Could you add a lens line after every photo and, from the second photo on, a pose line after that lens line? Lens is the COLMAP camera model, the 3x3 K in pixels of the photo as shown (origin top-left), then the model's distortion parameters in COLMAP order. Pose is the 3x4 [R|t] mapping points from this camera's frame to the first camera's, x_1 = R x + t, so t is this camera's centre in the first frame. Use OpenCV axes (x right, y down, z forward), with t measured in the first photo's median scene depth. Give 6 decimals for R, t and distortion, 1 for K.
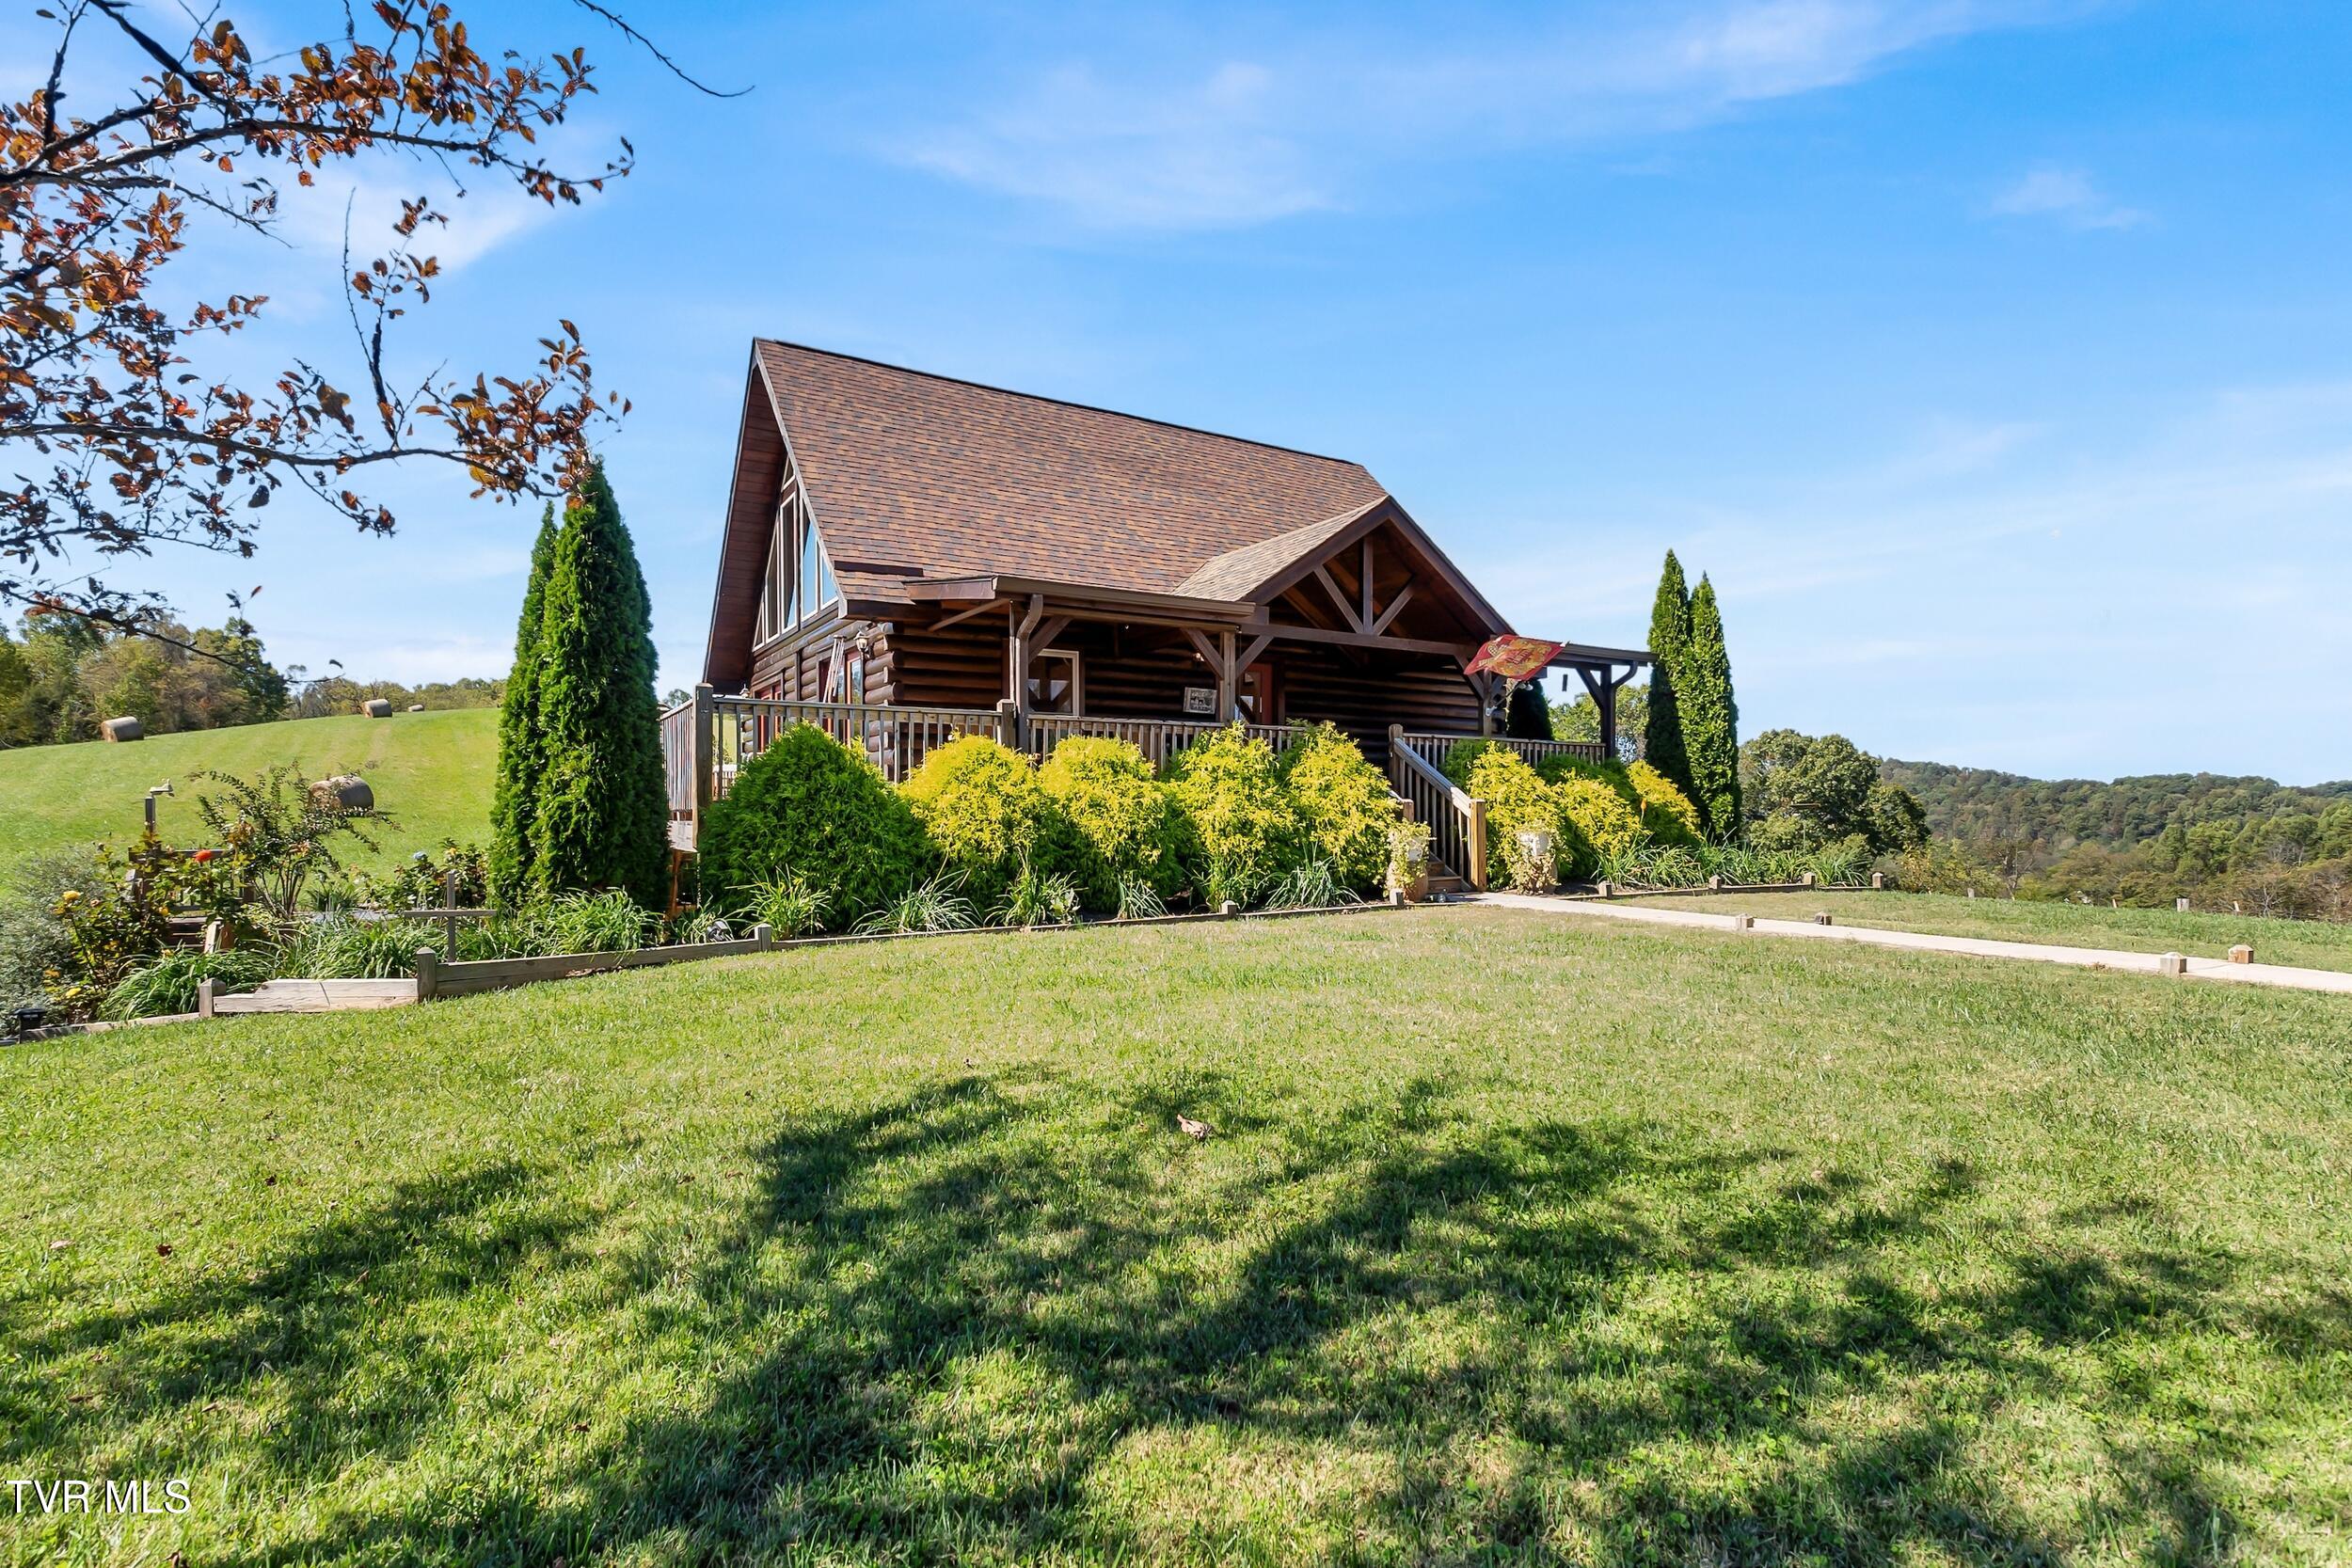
lens RADIAL K [[1131.0, 0, 1182.6], [0, 1131.0, 816.6], [0, 0, 1]] dist [0.001836, 0.000034]
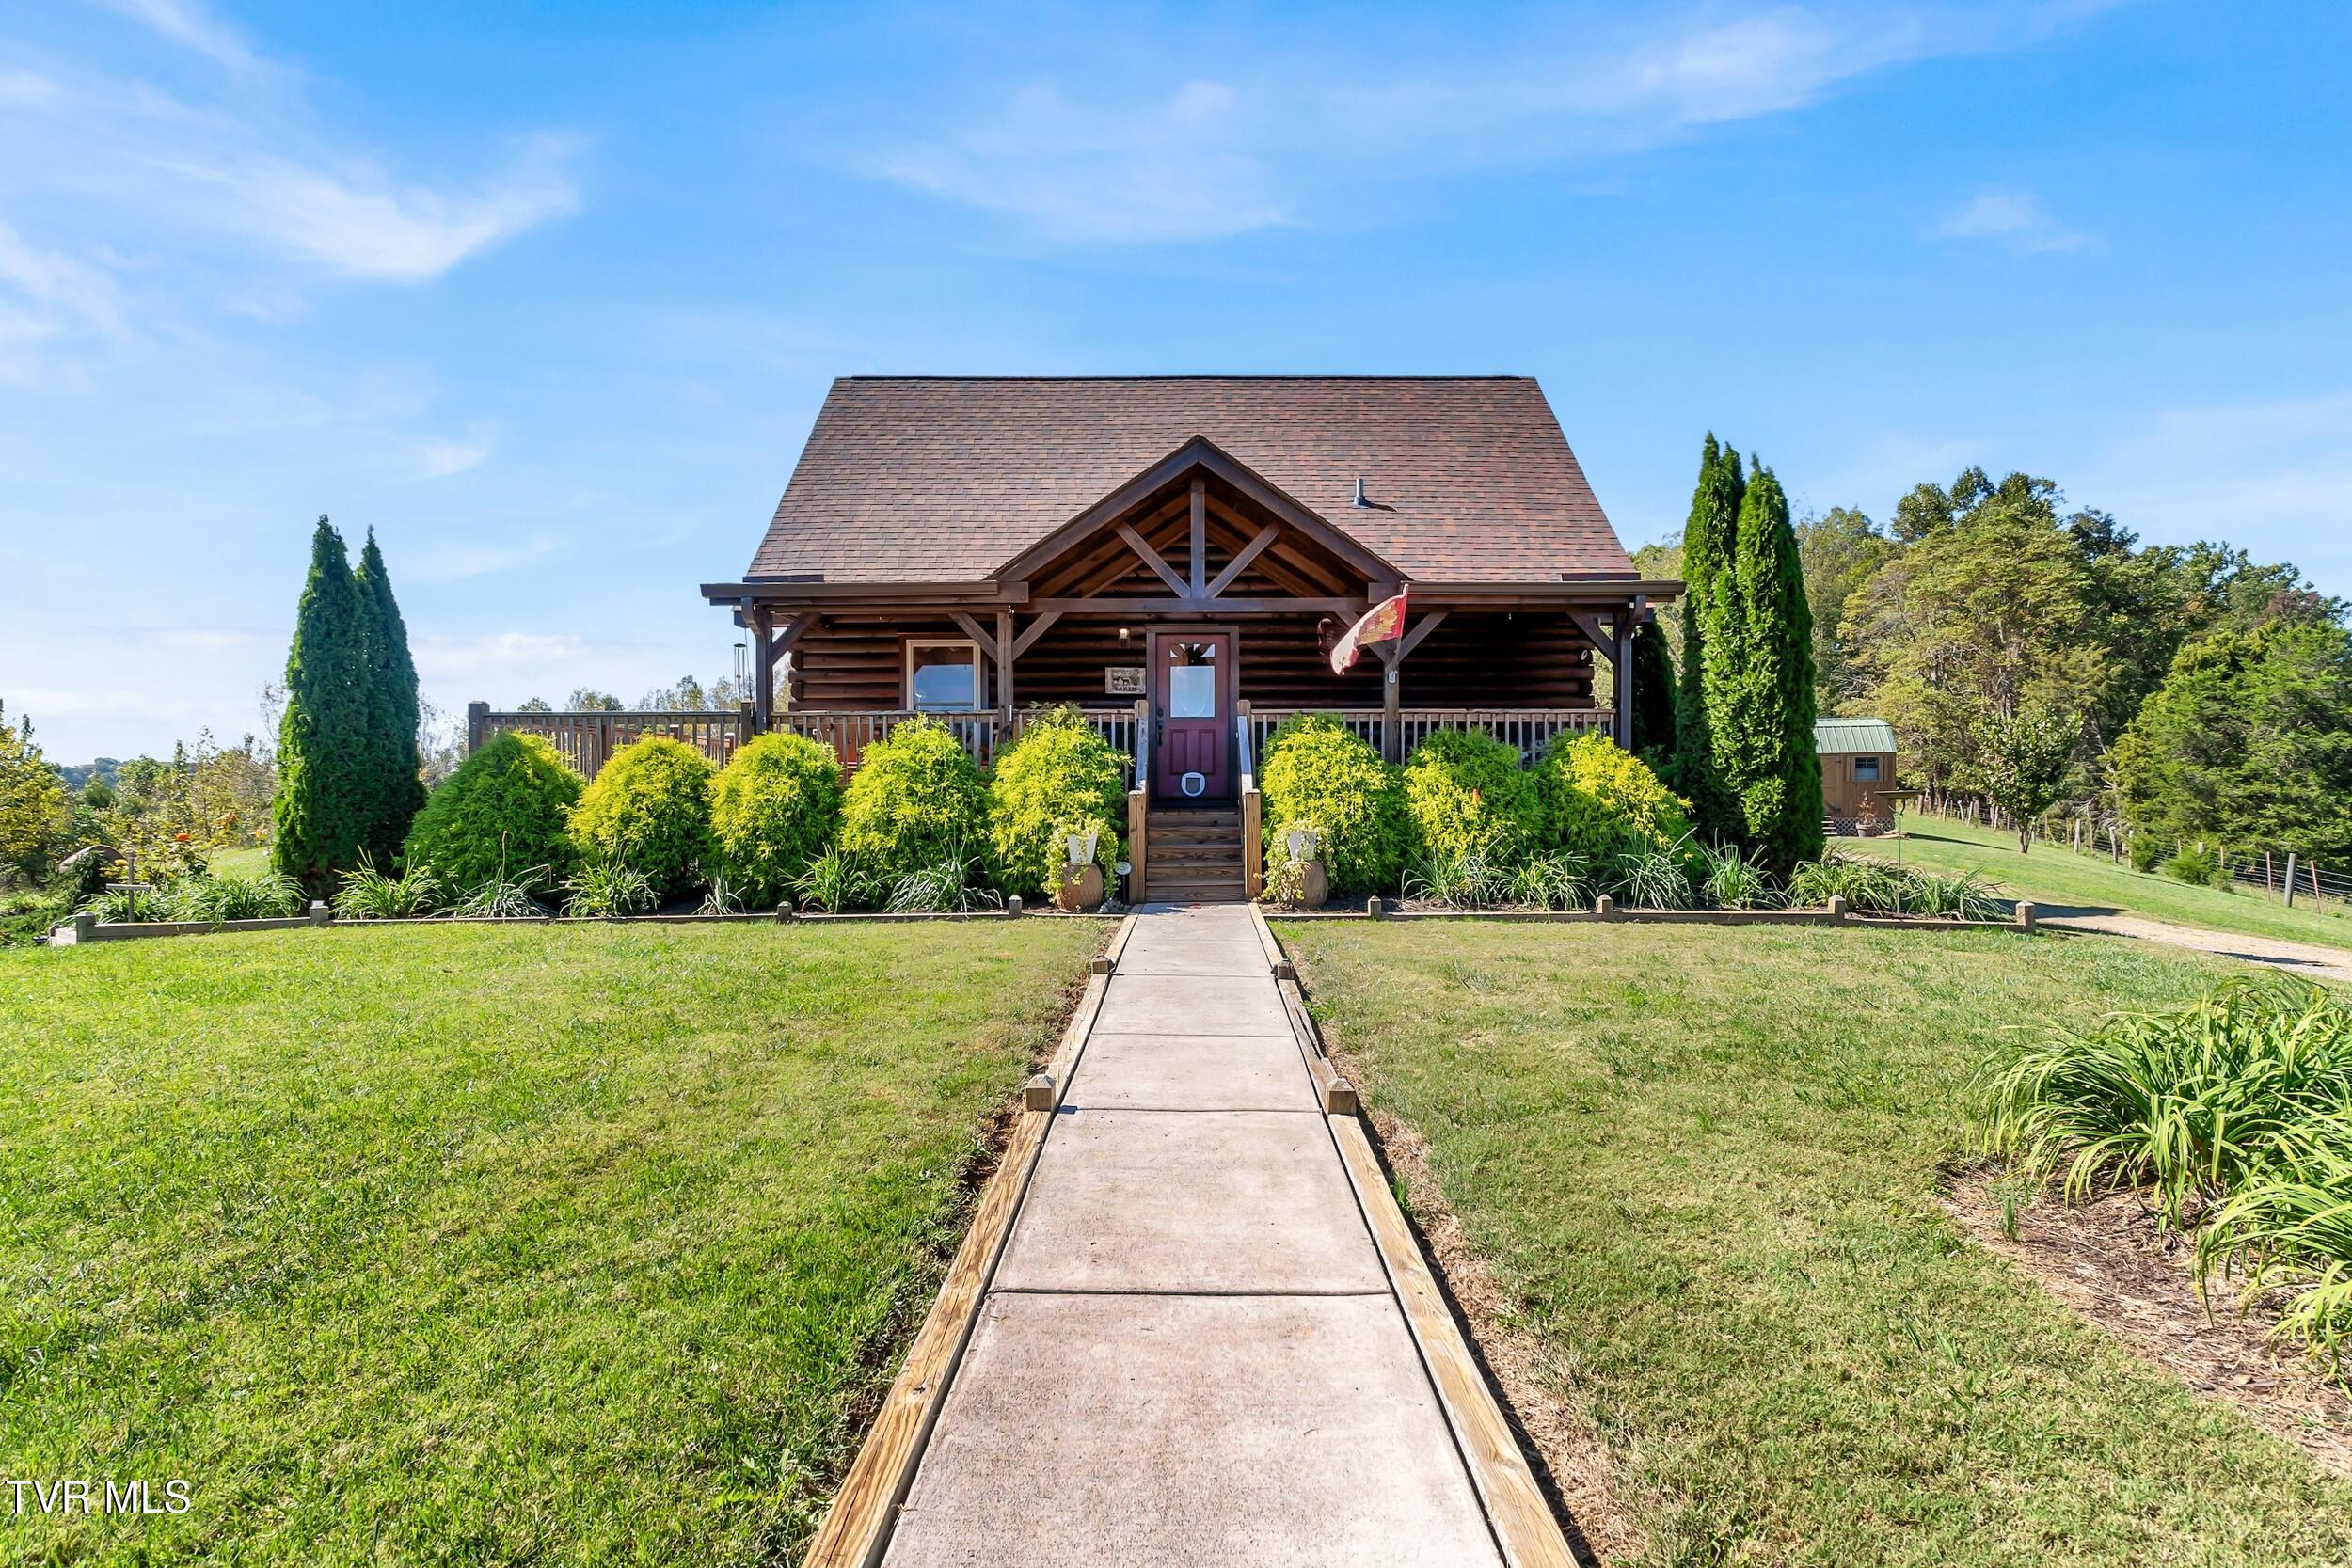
lens RADIAL K [[1133.1, 0, 1167.2], [0, 1133.1, 800.5], [0, 0, 1]] dist [0.001975, 0.000066]
pose [[0.851535, 0.003924, -0.524283, 0.598662], [0.001087, 0.999957, 0.009250, -0.014470], [0.524297, -0.008446, 0.851494, 0.249466]]
